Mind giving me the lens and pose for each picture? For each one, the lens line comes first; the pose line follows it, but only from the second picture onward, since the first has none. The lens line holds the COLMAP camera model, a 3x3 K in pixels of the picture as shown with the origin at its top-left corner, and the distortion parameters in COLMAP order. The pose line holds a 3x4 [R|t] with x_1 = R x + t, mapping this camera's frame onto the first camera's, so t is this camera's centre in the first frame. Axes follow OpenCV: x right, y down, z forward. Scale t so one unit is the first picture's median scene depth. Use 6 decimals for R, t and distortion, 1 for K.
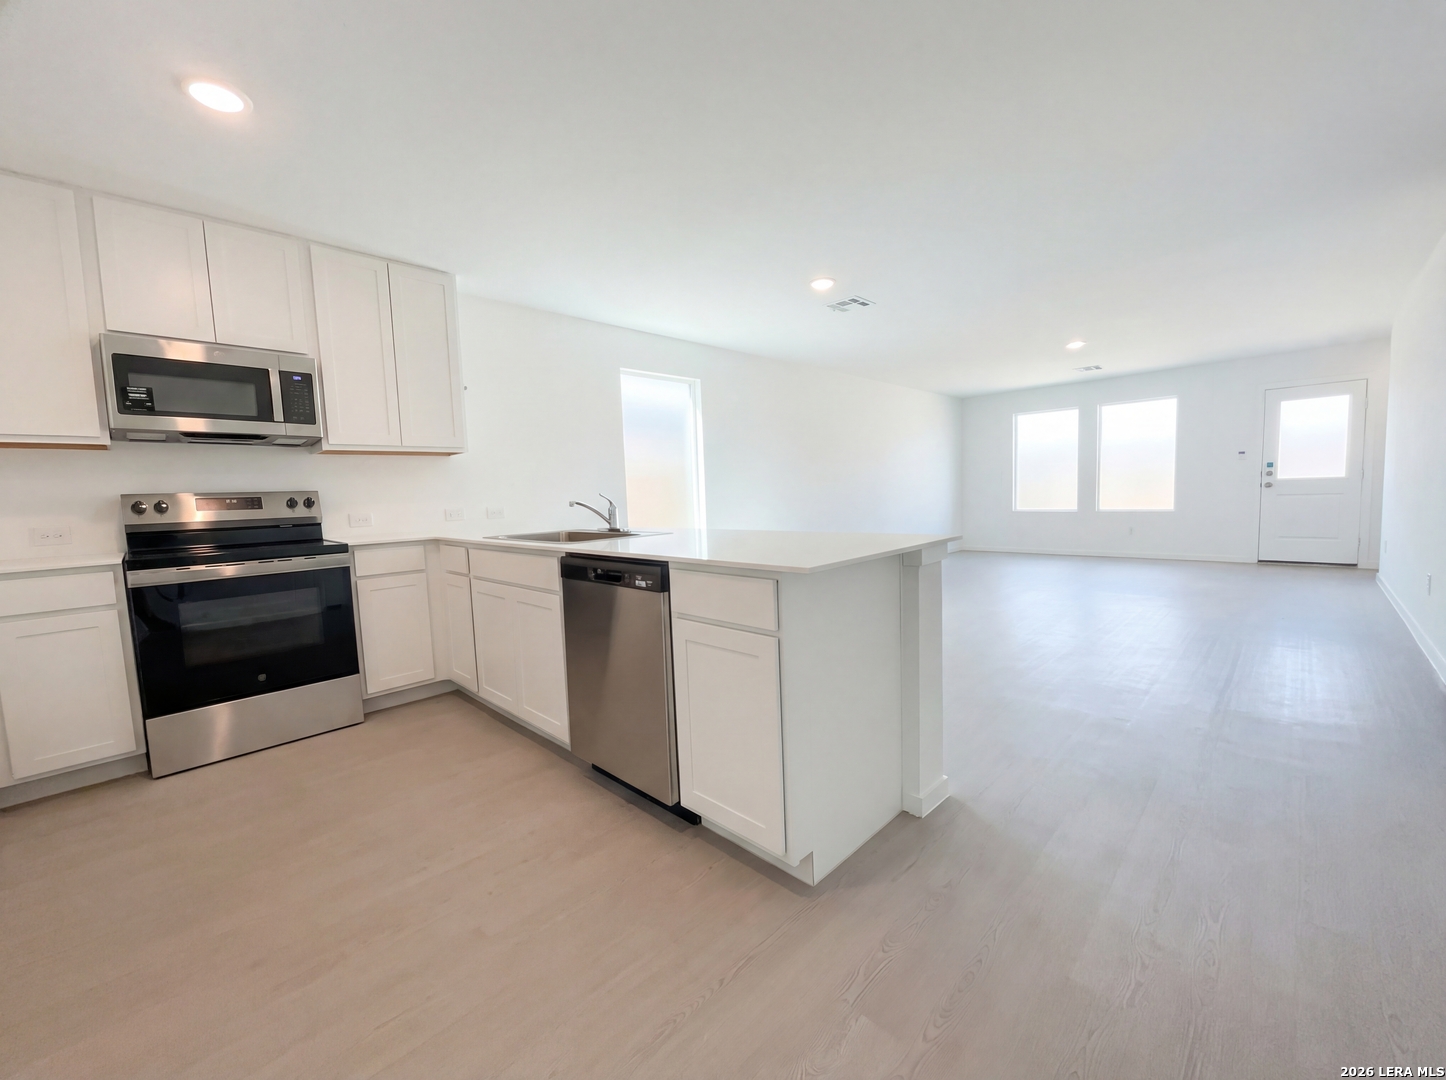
lens RADIAL K [[574.6, 0, 721.4], [0, 574.6, 537.5], [0, 0, 1]] dist [0.000076, 0.000313]
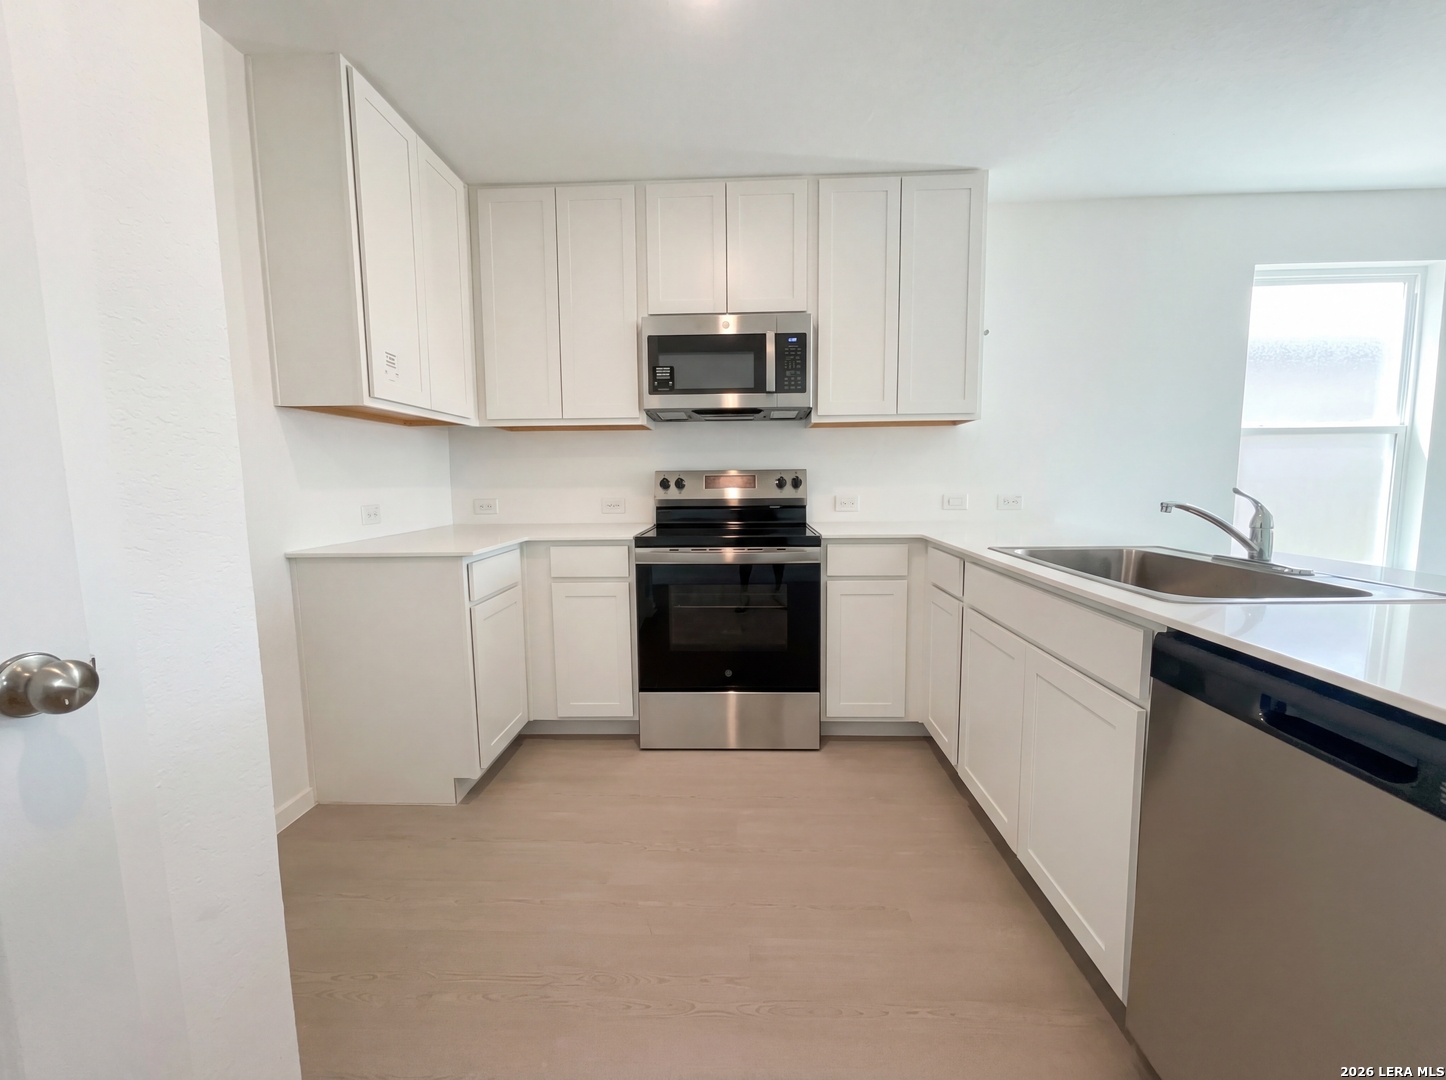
lens RADIAL K [[574.6, 0, 721.4], [0, 574.6, 537.5], [0, 0, 1]] dist [0.000076, 0.000313]
pose [[0.673429, 0.106516, -0.731538, -0.138703], [-0.072356, 0.994311, 0.078169, -0.039353], [0.735702, 0.000290, 0.677305, 0.326346]]
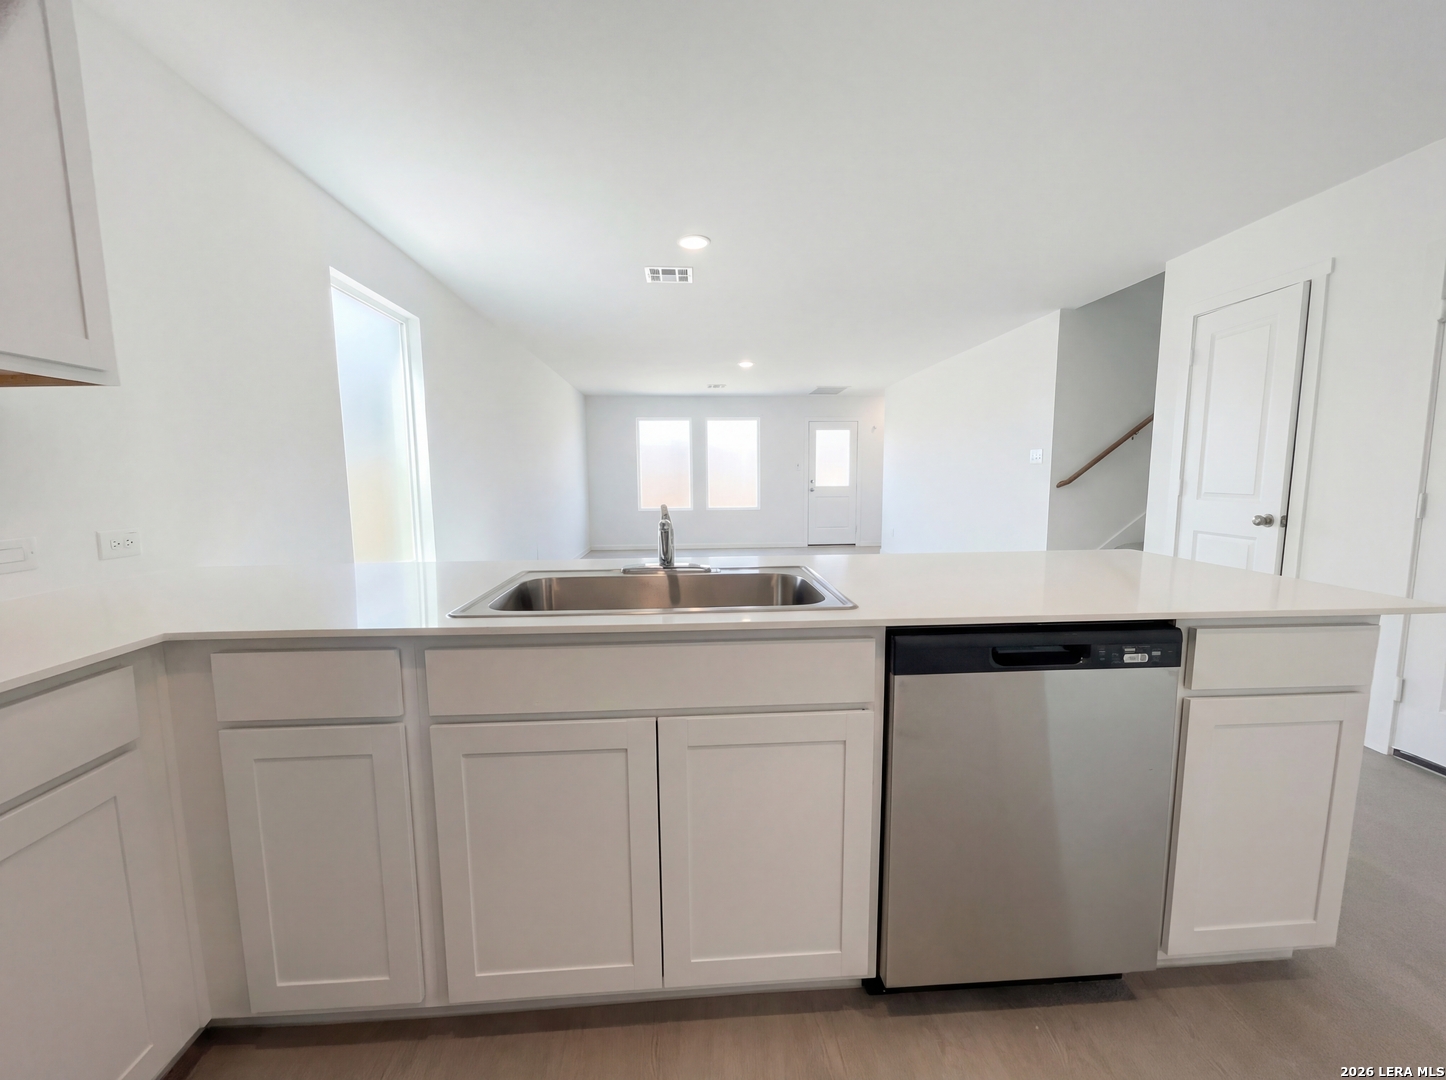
lens RADIAL K [[574.6, 0, 721.4], [0, 574.6, 537.5], [0, 0, 1]] dist [0.000076, 0.000313]
pose [[0.660557, -0.048191, 0.749228, -0.573629], [0.041056, 0.998763, 0.028045, -0.056818], [-0.749653, 0.012235, 0.661718, 0.577455]]
